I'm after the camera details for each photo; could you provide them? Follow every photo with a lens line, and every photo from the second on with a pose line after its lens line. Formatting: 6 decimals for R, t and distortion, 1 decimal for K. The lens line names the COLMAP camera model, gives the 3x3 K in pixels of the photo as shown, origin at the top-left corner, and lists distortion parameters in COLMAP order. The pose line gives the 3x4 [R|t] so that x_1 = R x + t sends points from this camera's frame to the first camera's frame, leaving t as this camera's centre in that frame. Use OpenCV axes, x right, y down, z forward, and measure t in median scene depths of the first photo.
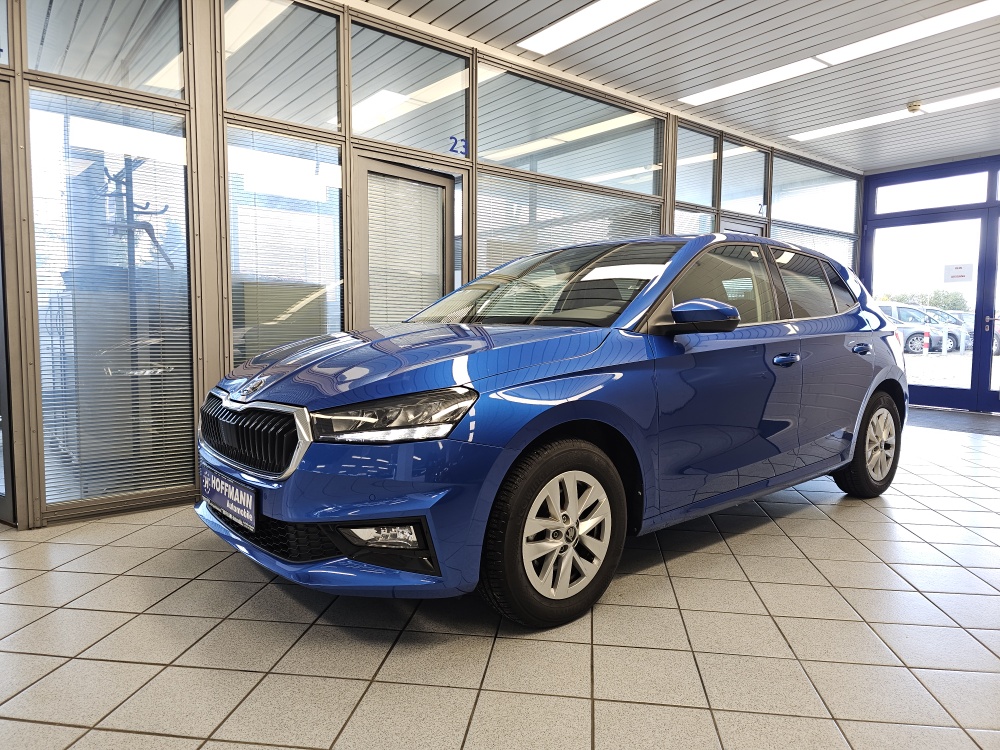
lens RADIAL K [[679.1, 0, 495.2], [0, 679.1, 383.4], [0, 0, 1]] dist [0.065201, -0.063627]
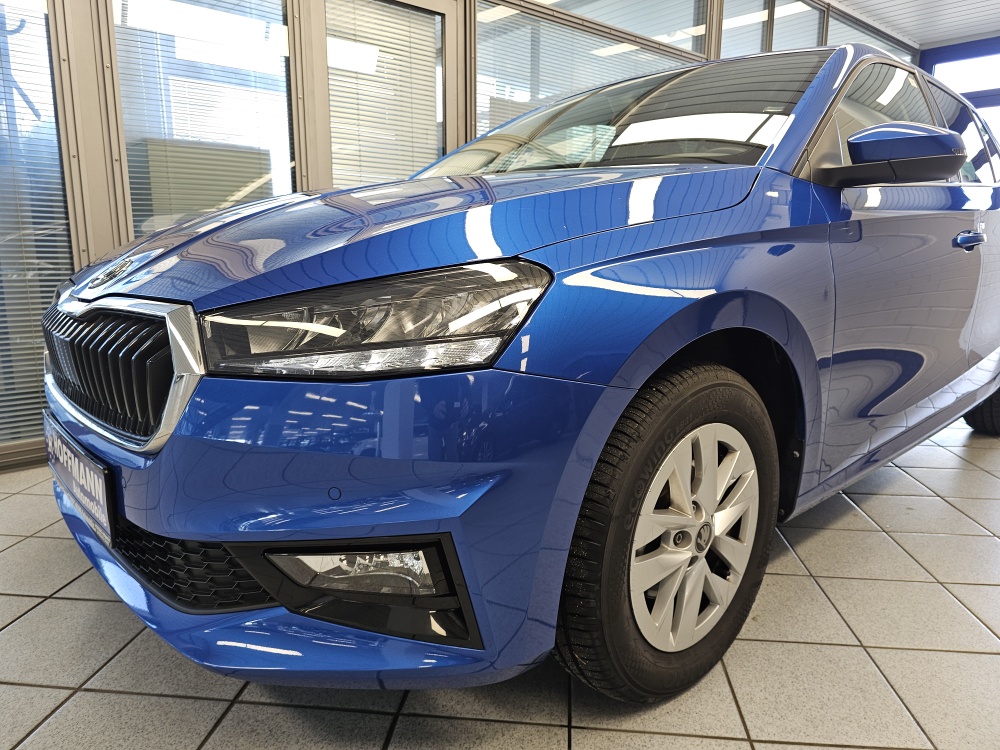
lens RADIAL K [[679.1, 0, 501.9], [0, 679.1, 375.2], [0, 0, 1]] dist [0.065201, -0.063627]
pose [[0.998970, -0.010176, 0.044221, -0.076805], [0.005700, 0.994952, 0.100189, 0.036095], [-0.045017, -0.099834, 0.993985, 0.480044]]
